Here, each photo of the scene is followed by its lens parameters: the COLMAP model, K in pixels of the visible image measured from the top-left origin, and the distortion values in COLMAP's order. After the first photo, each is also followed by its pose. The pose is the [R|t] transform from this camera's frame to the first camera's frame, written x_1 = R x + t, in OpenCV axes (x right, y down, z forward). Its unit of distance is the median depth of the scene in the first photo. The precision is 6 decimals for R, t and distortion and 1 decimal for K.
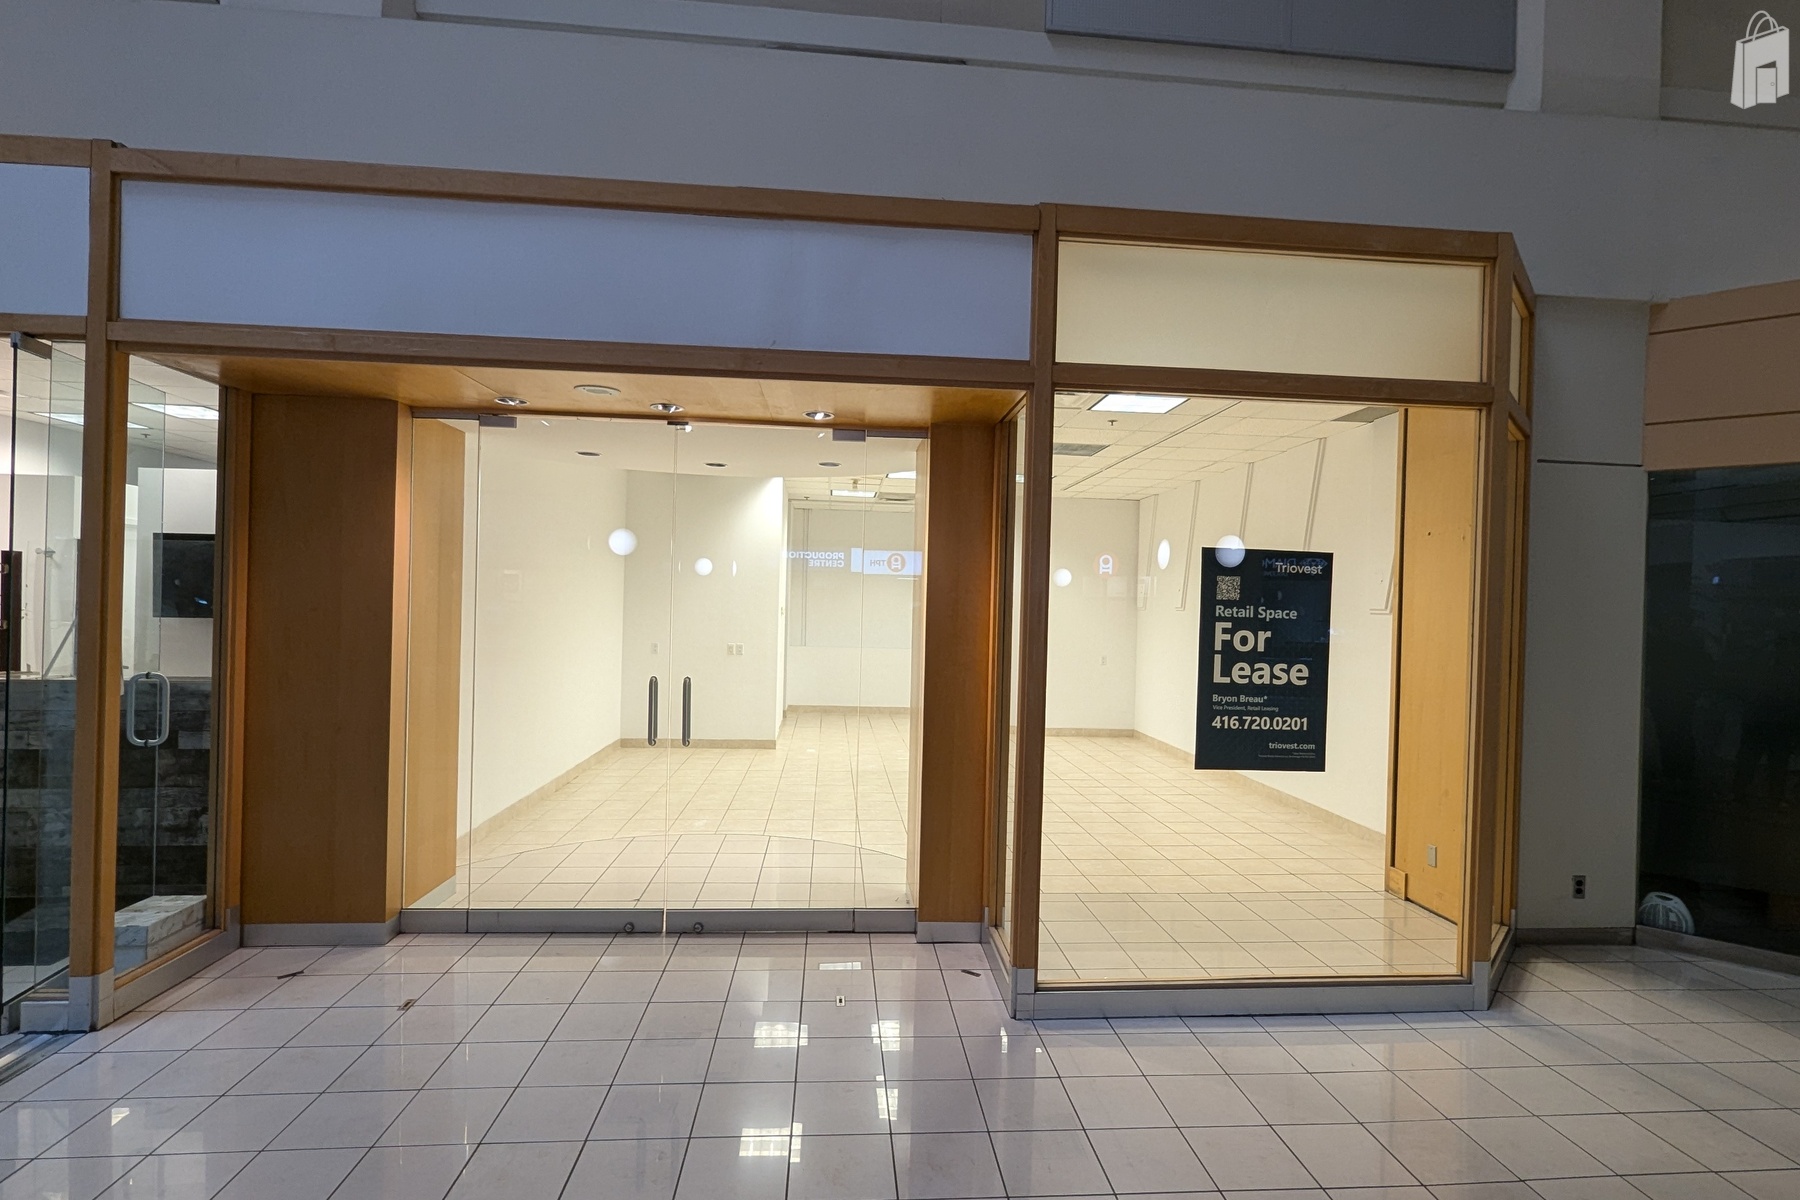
lens RADIAL K [[882.0, 0, 908.8], [0, 882.0, 602.7], [0, 0, 1]] dist [0.000129, 0.001861]
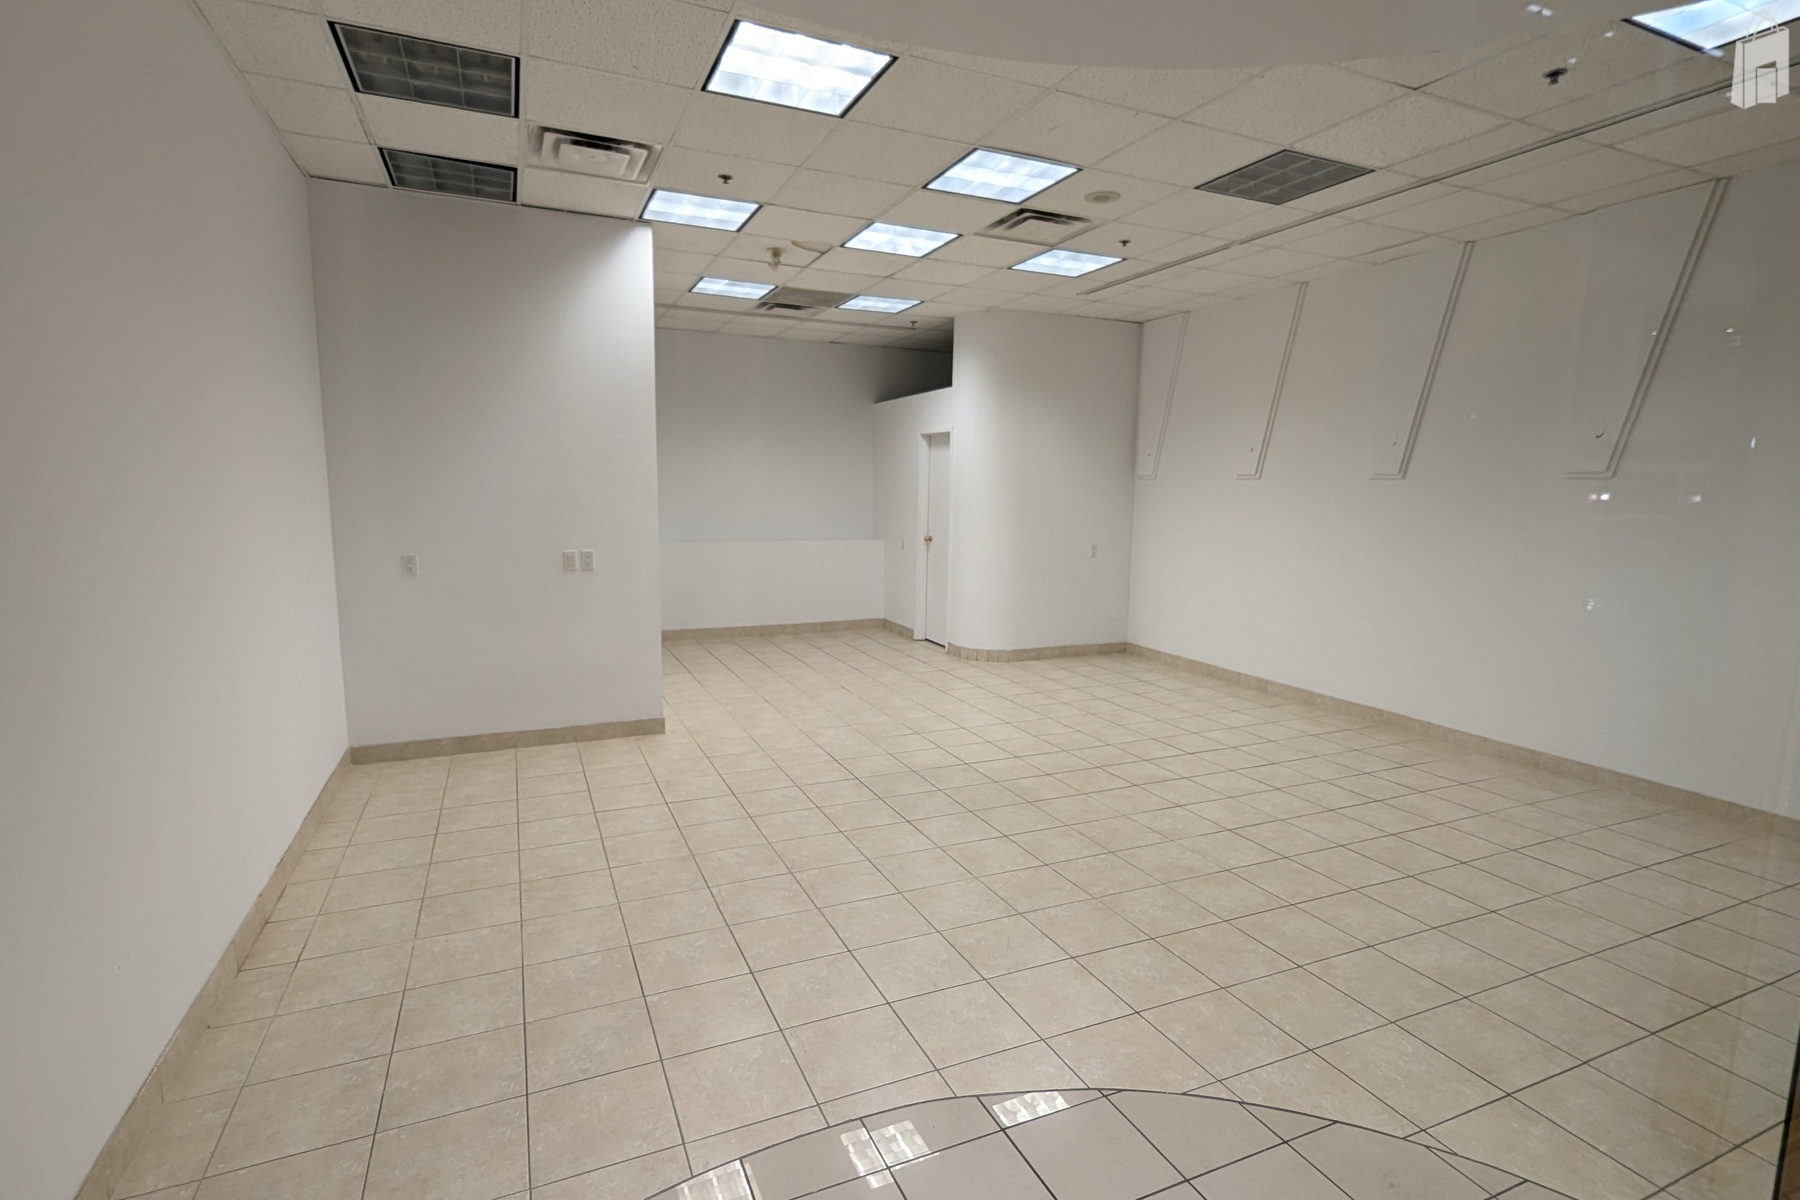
lens RADIAL K [[882.0, 0, 908.8], [0, 882.0, 602.7], [0, 0, 1]] dist [0.000129, 0.001861]
pose [[0.943607, -0.055733, 0.326344, -0.462788], [0.008683, 0.989555, 0.143891, 0.007225], [-0.330955, -0.132943, 0.934235, 1.084526]]
